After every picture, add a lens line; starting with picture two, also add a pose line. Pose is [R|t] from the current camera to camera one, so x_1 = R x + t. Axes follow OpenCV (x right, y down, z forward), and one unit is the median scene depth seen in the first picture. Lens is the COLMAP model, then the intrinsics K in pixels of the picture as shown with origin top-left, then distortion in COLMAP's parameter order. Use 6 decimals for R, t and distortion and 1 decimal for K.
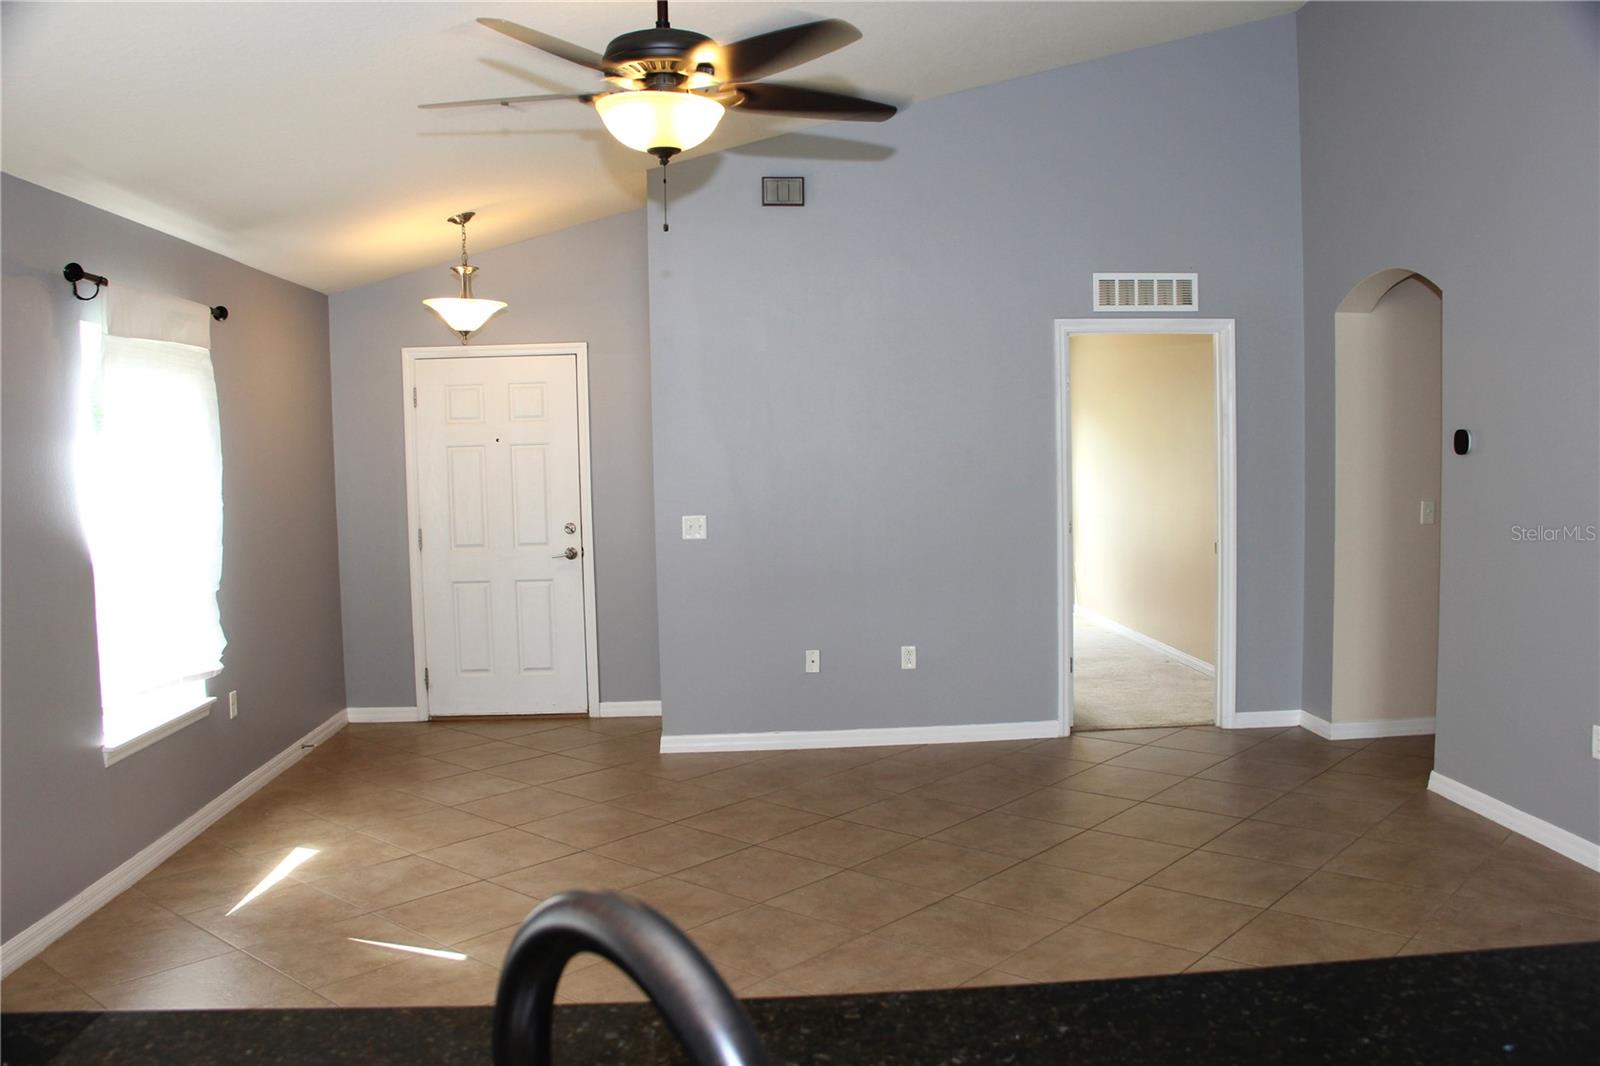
lens RADIAL K [[1326.8, 0, 800.0], [0, 1326.8, 533.0], [0, 0, 1]] dist [-0.179373, 0.153022]
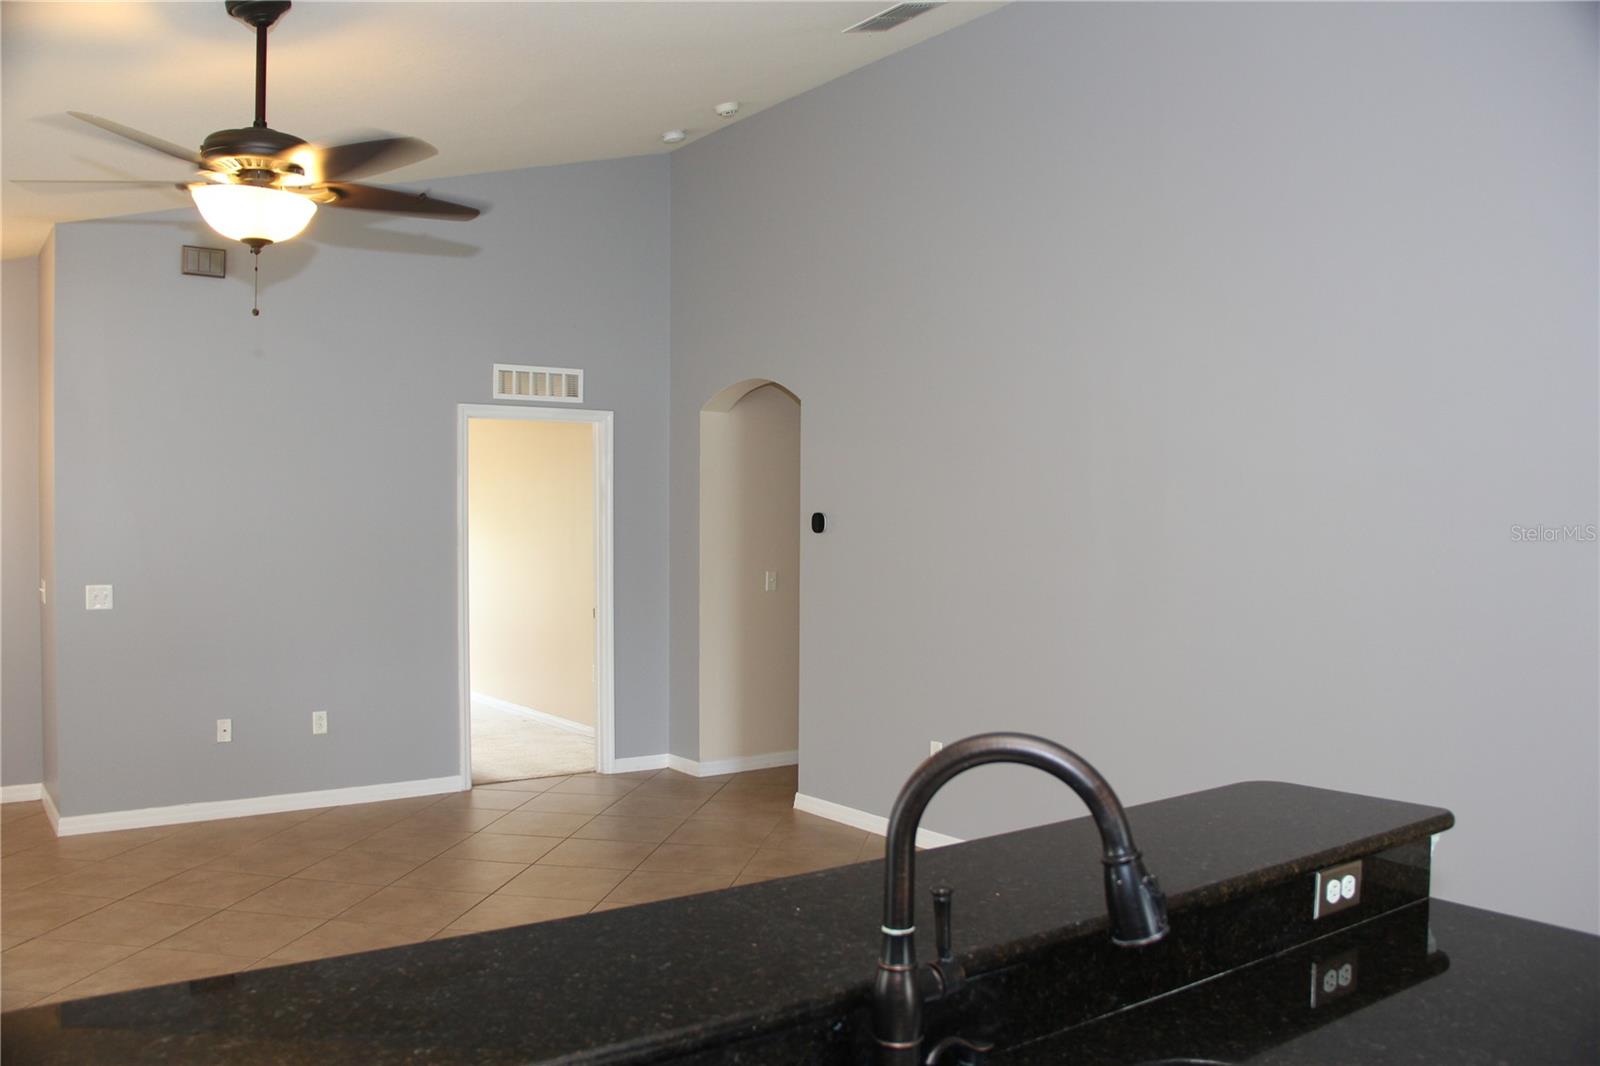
lens RADIAL K [[1326.8, 0, 800.0], [0, 1326.8, 533.0], [0, 0, 1]] dist [-0.179373, 0.153022]
pose [[0.846917, 0.015808, 0.531490, -0.142513], [0.014298, 0.998519, -0.052483, 0.004786], [-0.531533, 0.052048, 0.845437, -0.061348]]
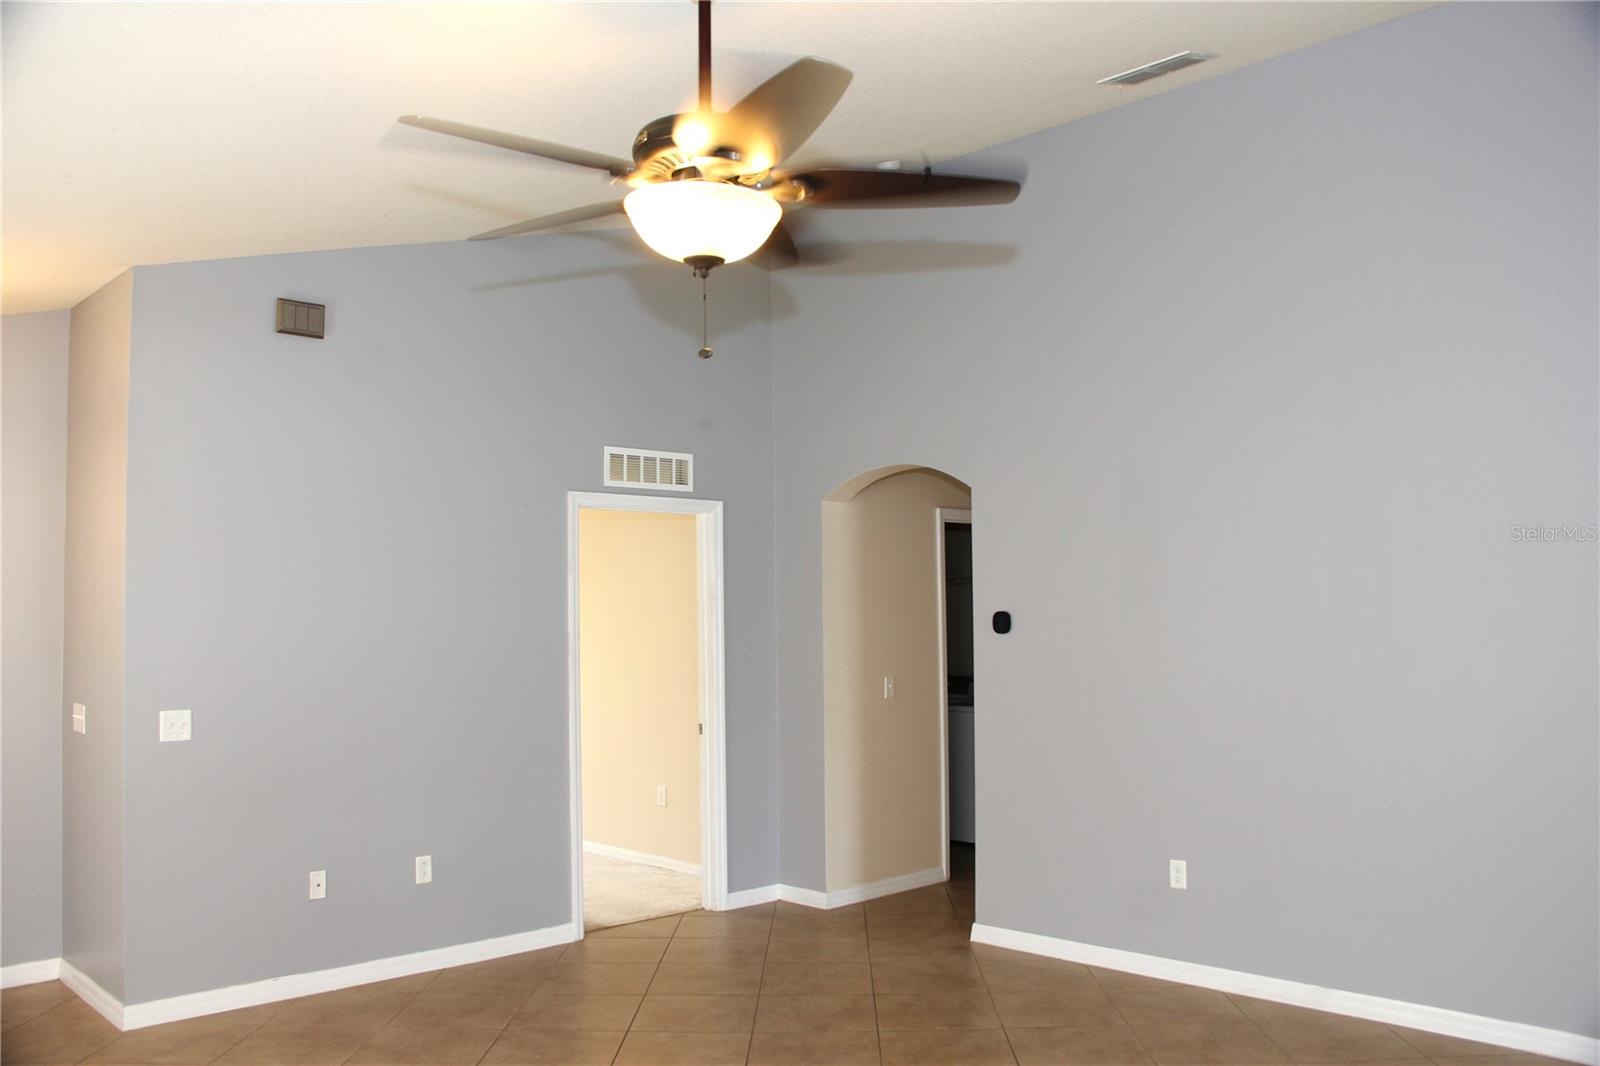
lens RADIAL K [[1326.8, 0, 800.0], [0, 1326.8, 533.0], [0, 0, 1]] dist [-0.179373, 0.153022]
pose [[0.762962, 0.050735, 0.644449, -0.292019], [0.037831, 0.991702, -0.122862, -0.010650], [-0.645335, 0.118119, 0.754712, 0.182772]]
